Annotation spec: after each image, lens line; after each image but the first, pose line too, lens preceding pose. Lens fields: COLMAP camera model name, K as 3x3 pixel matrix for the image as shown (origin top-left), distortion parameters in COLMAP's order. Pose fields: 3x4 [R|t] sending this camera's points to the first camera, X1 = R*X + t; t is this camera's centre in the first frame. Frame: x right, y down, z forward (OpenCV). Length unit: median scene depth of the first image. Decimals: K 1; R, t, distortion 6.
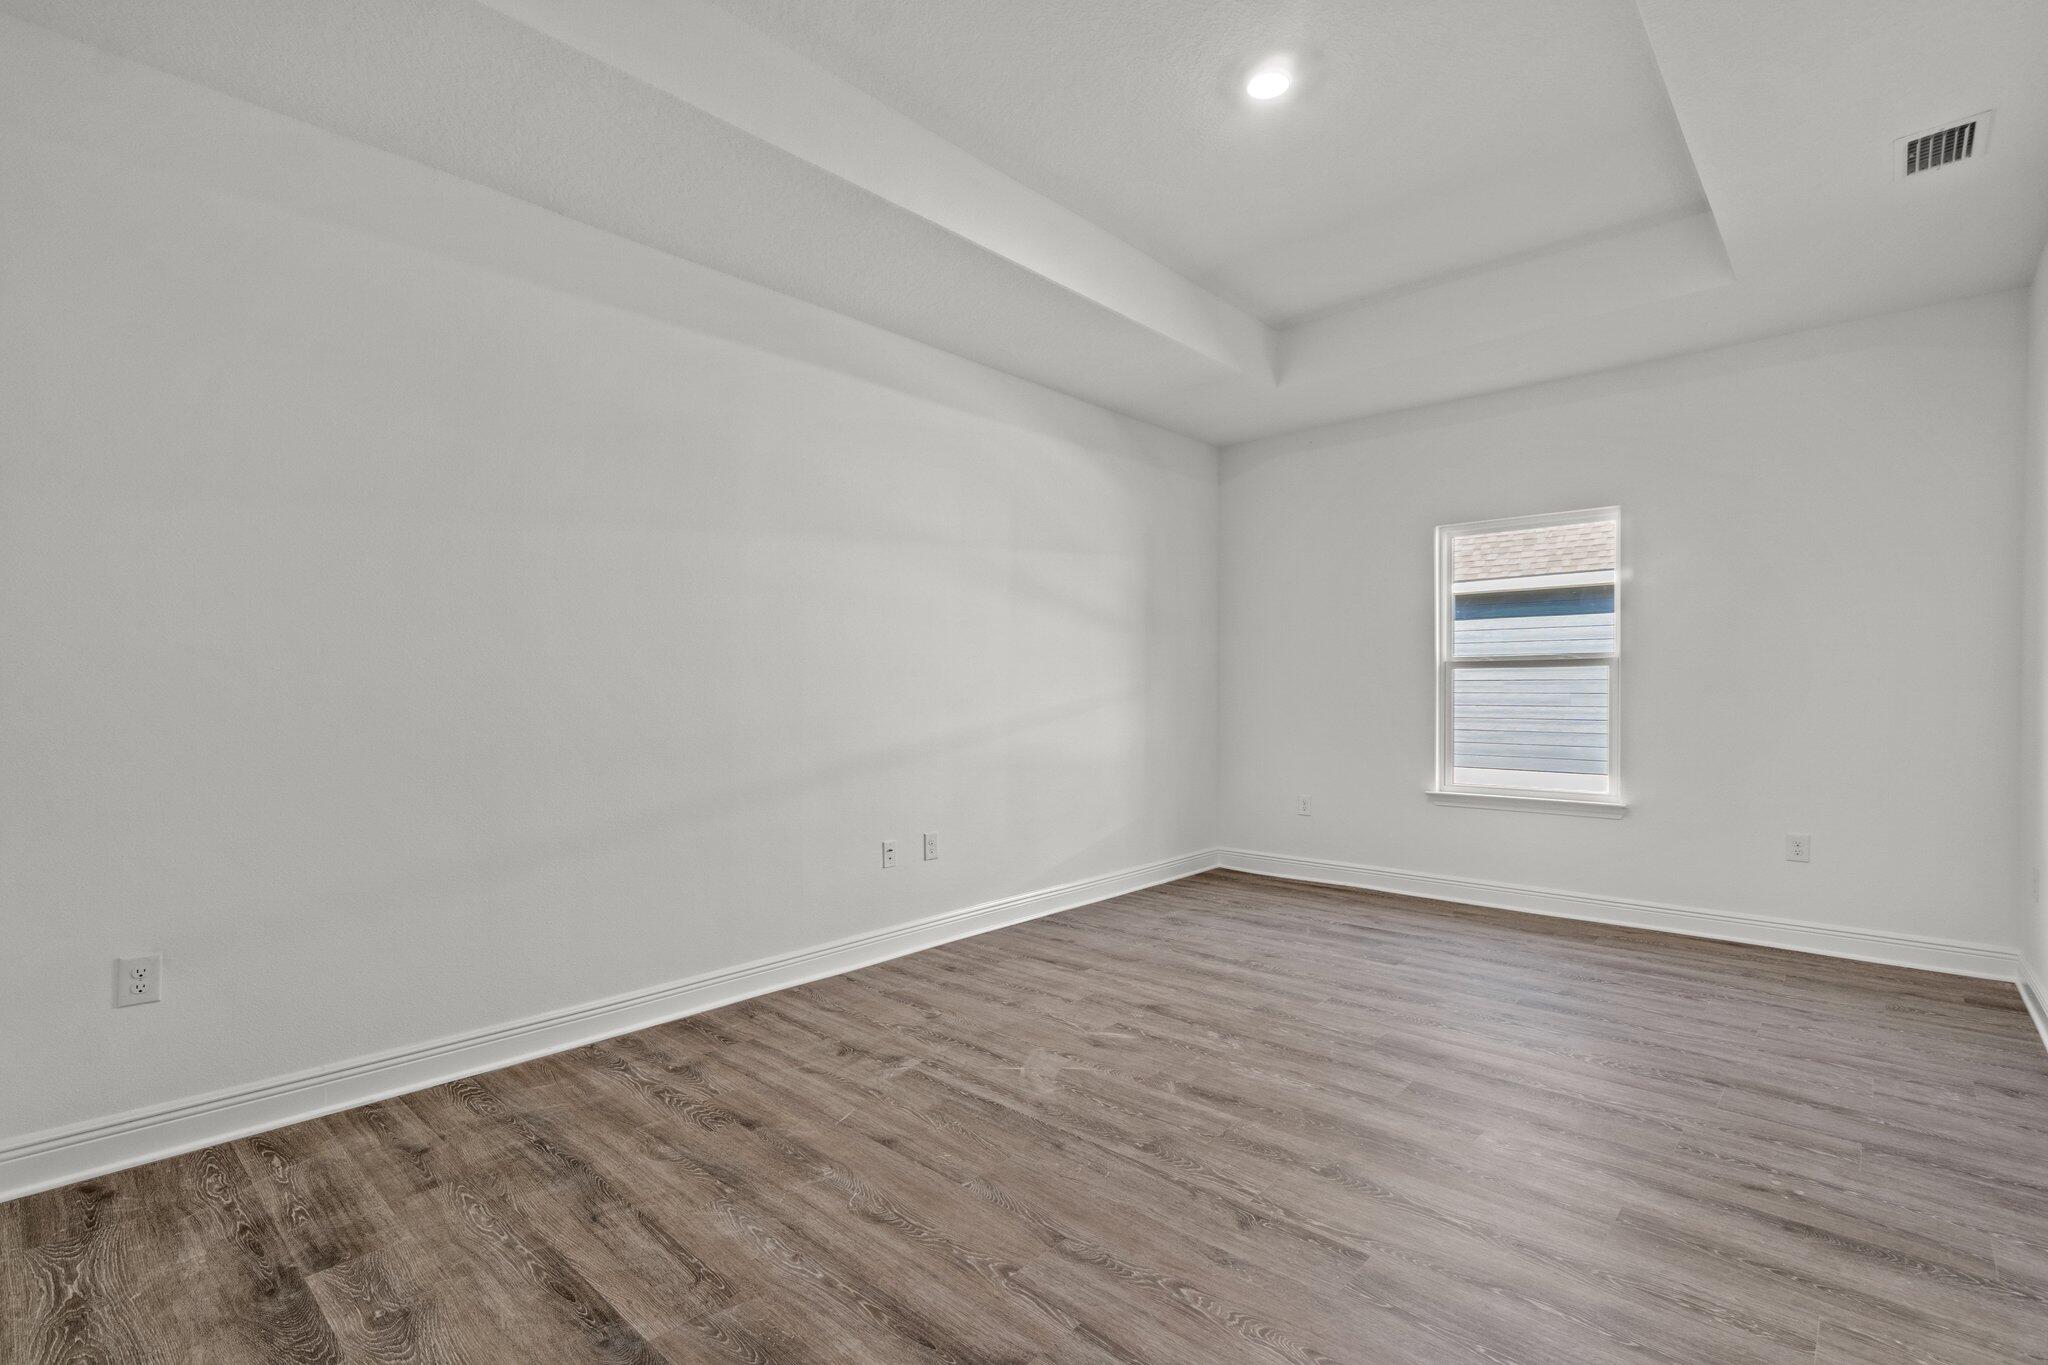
lens RADIAL K [[900.7, 0, 1024.0], [0, 900.7, 682.5], [0, 0, 1]] dist [0.000272, 0.000132]
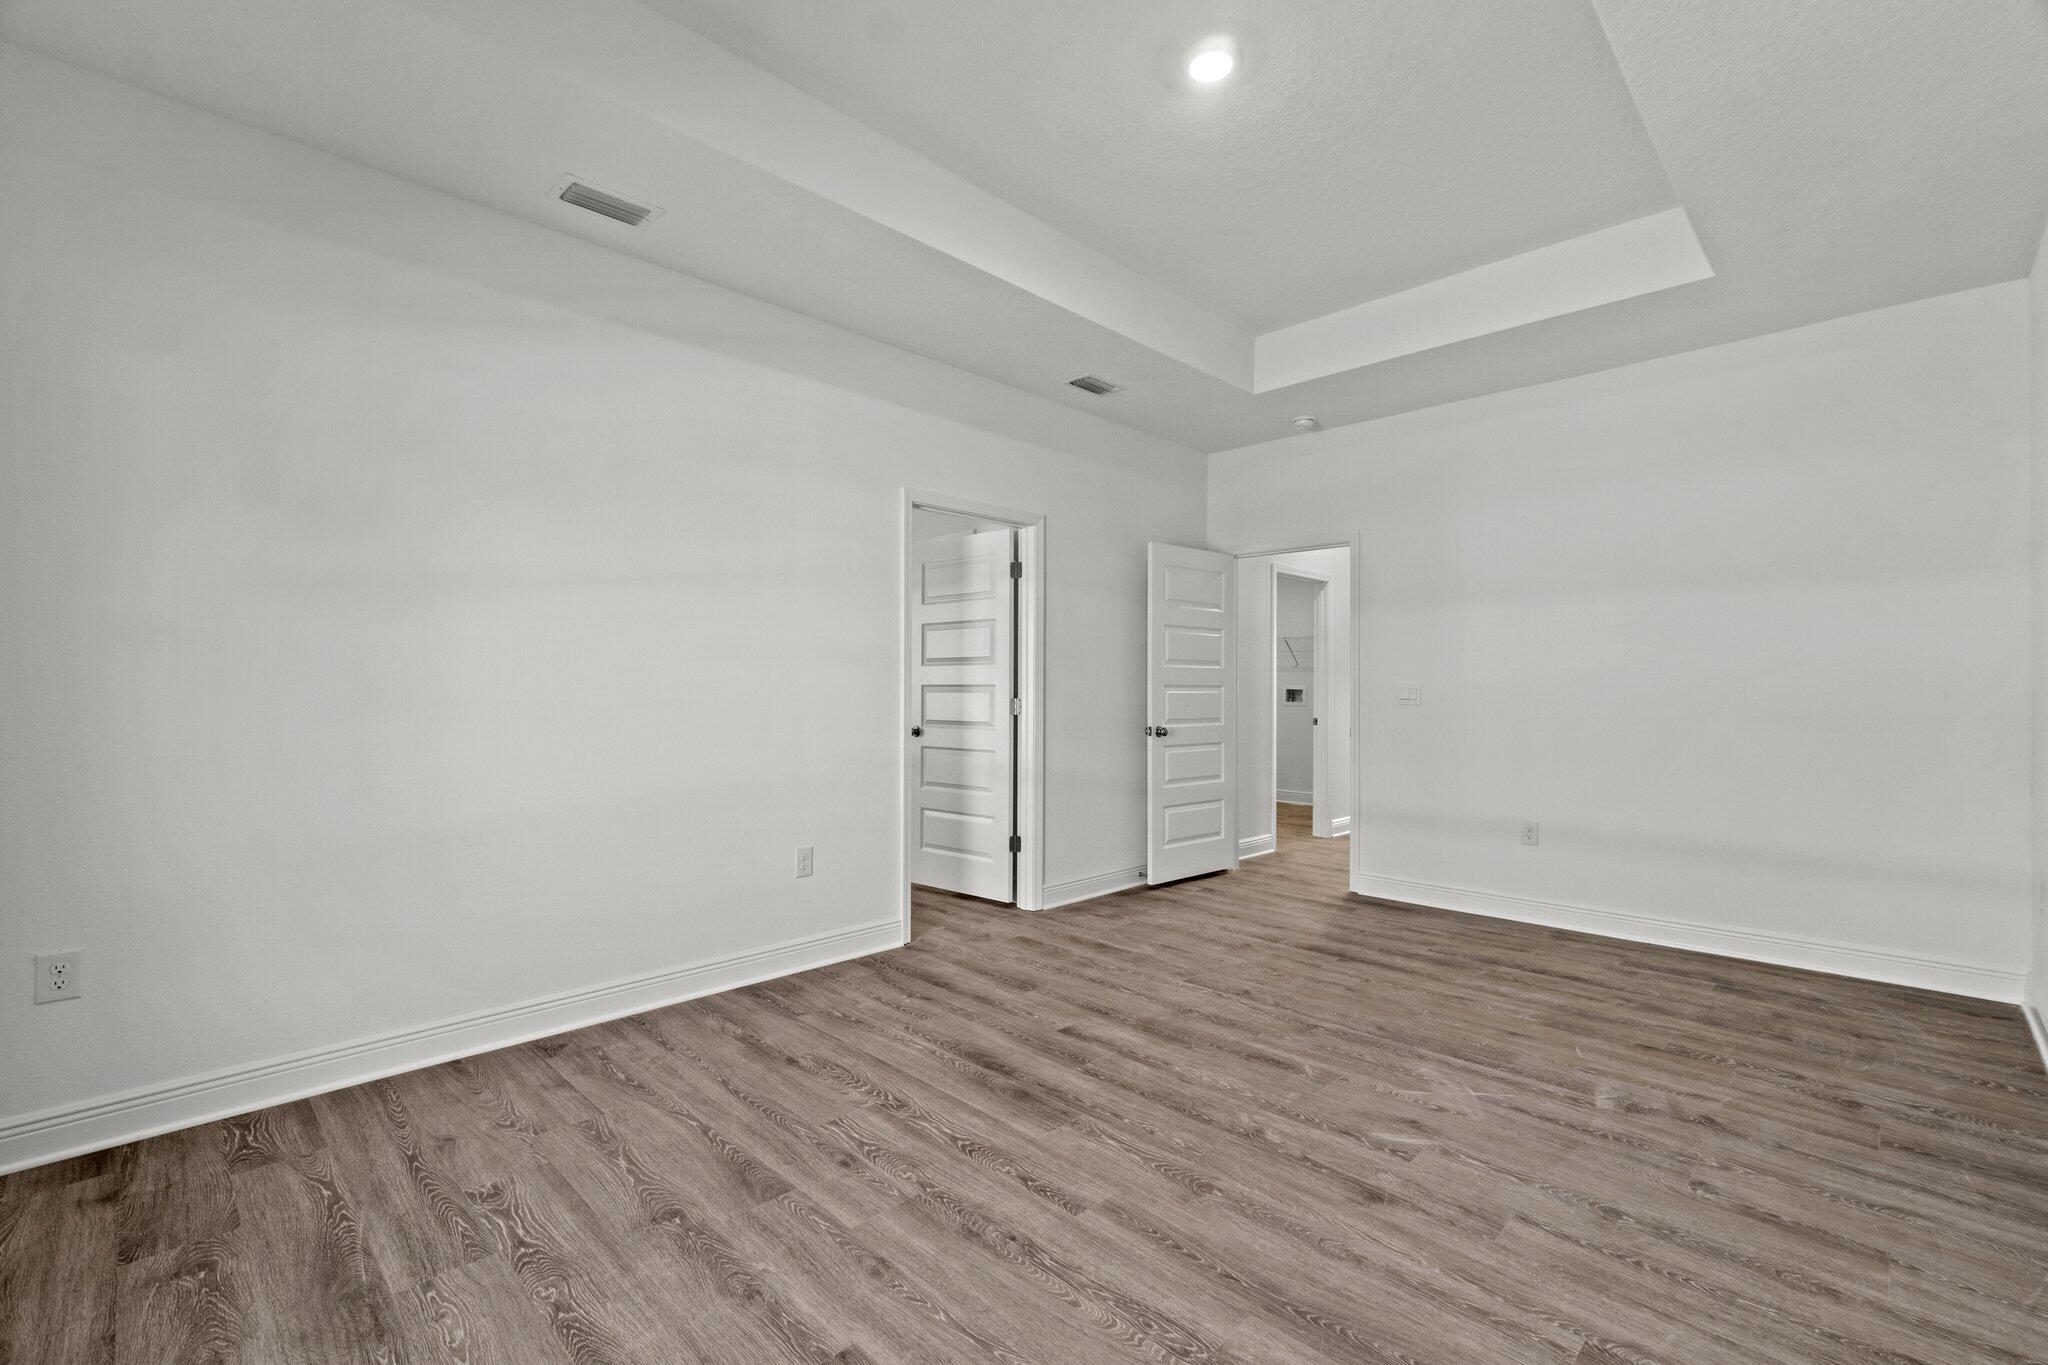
lens RADIAL K [[900.7, 0, 1024.0], [0, 900.7, 682.5], [0, 0, 1]] dist [0.000272, 0.000132]
pose [[-0.999451, -0.002220, 0.033049, 0.465713], [-0.002682, 0.999899, -0.013944, 0.011958], [-0.033014, -0.014025, -0.999356, 2.084735]]
